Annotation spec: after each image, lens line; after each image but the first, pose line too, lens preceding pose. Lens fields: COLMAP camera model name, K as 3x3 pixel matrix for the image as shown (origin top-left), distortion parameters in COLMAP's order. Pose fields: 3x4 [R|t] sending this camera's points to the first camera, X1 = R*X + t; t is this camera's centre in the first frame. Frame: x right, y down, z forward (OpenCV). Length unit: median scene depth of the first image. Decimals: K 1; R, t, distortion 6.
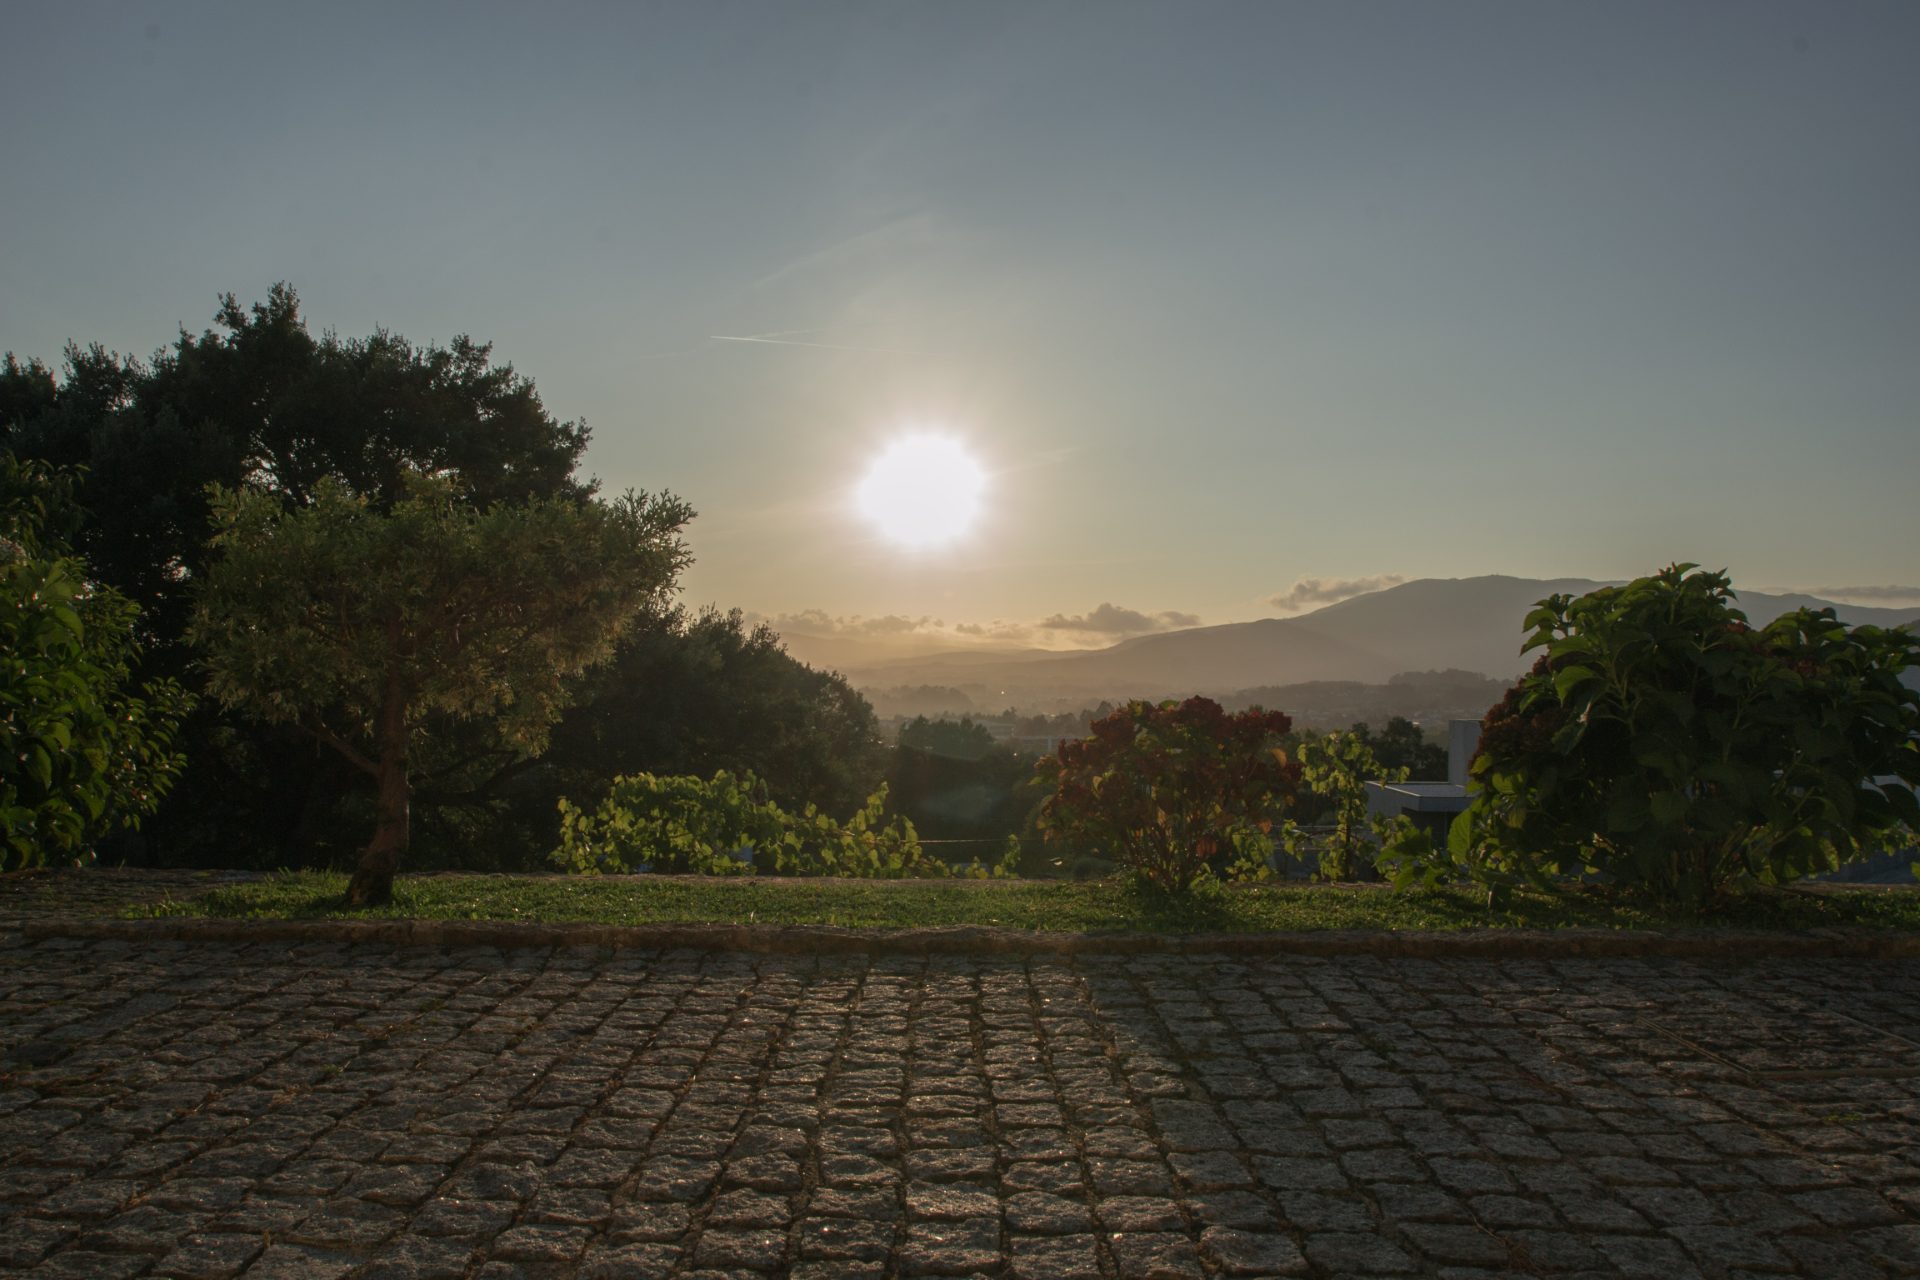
lens RADIAL K [[1403.2, 0, 973.0], [0, 1403.2, 636.6], [0, 0, 1]] dist [-0.034278, -0.006317]
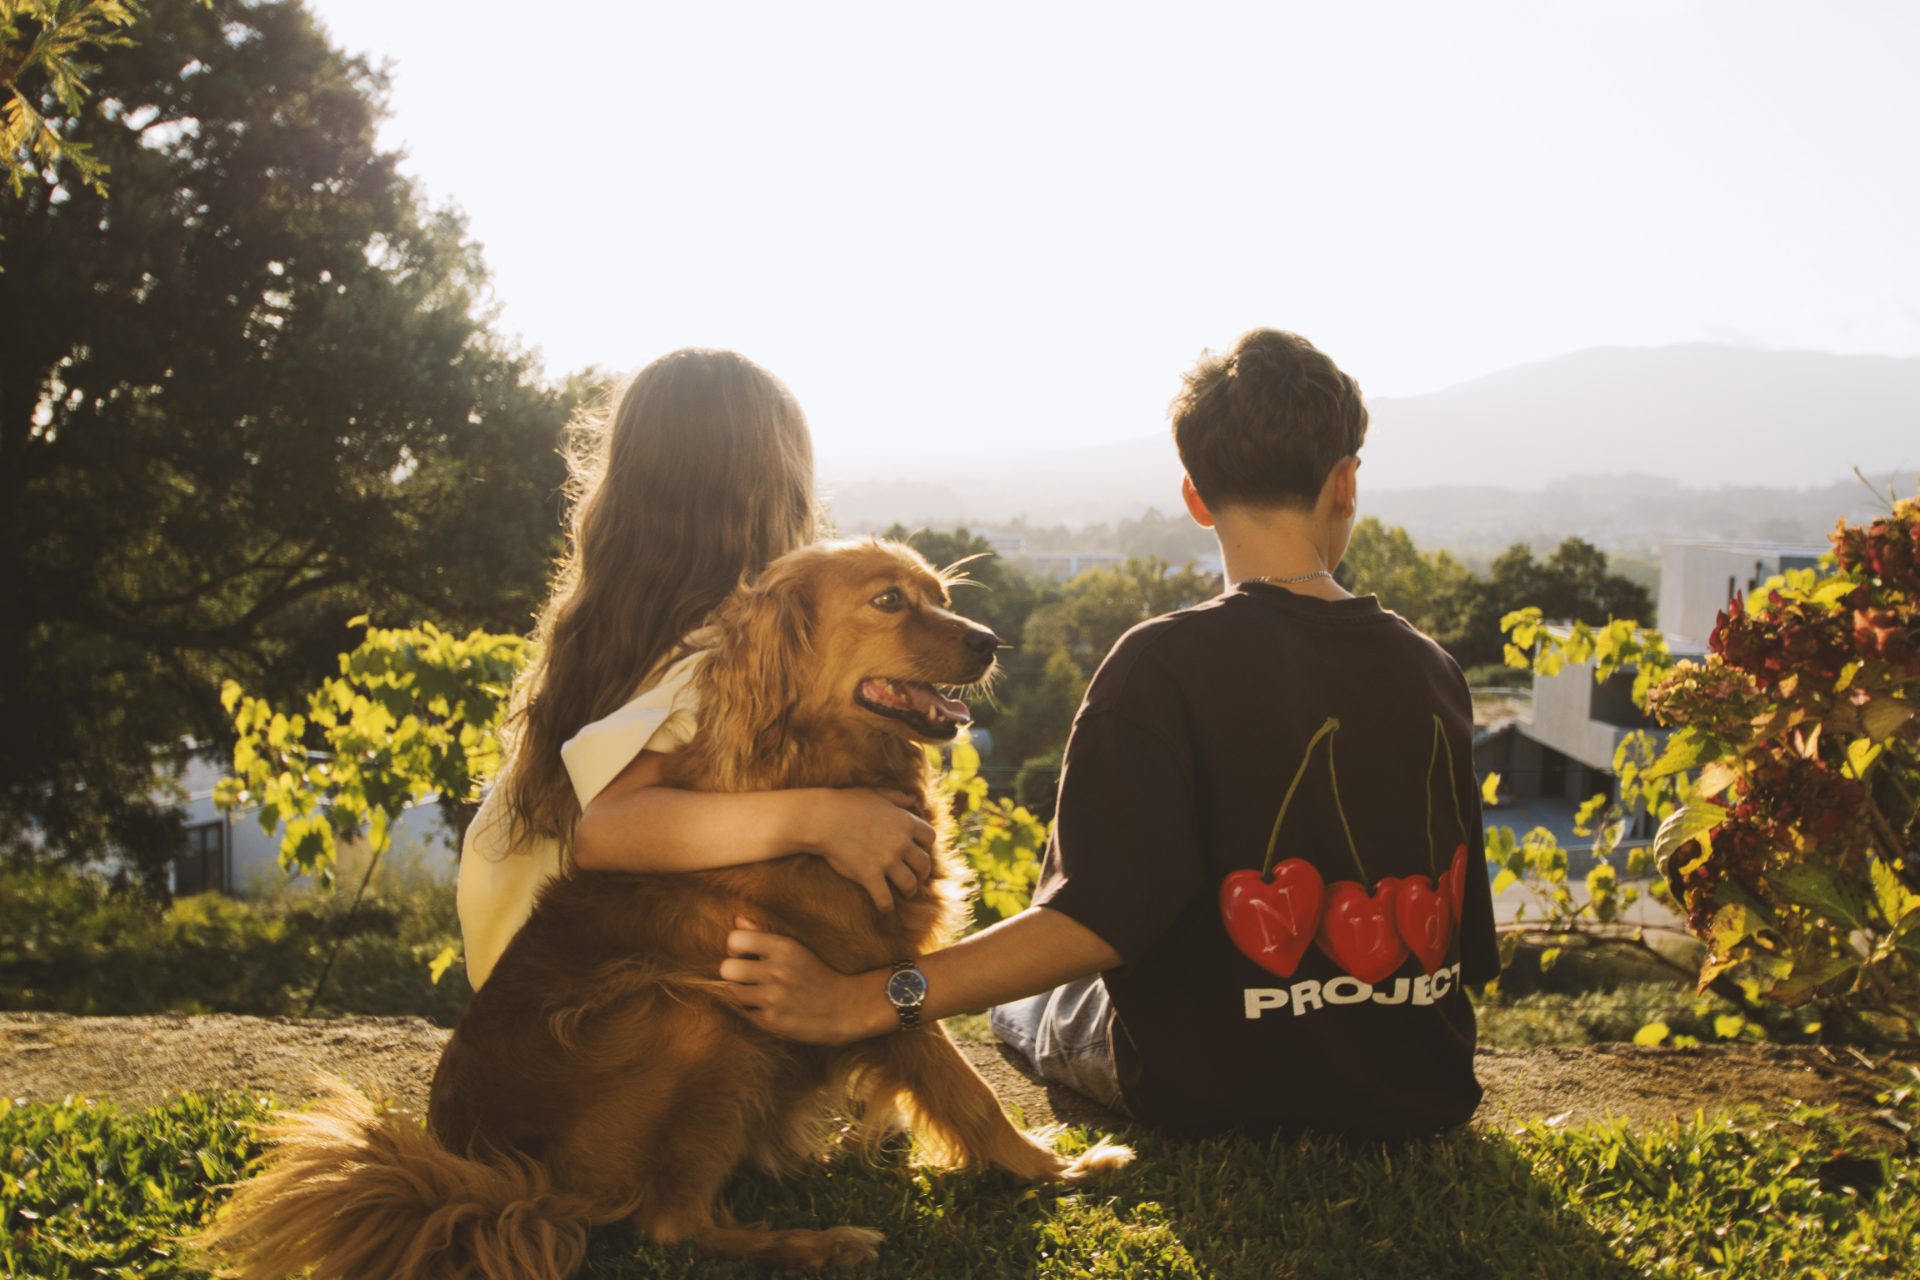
lens RADIAL K [[1618.6, 0, 971.4], [0, 1618.6, 640.4], [0, 0, 1]] dist [-0.035745, -0.004690]
pose [[0.999531, 0.015569, 0.026373, -0.032717], [-0.018769, 0.991880, 0.125783, 0.016637], [-0.024201, -0.126219, 0.991707, 0.251073]]
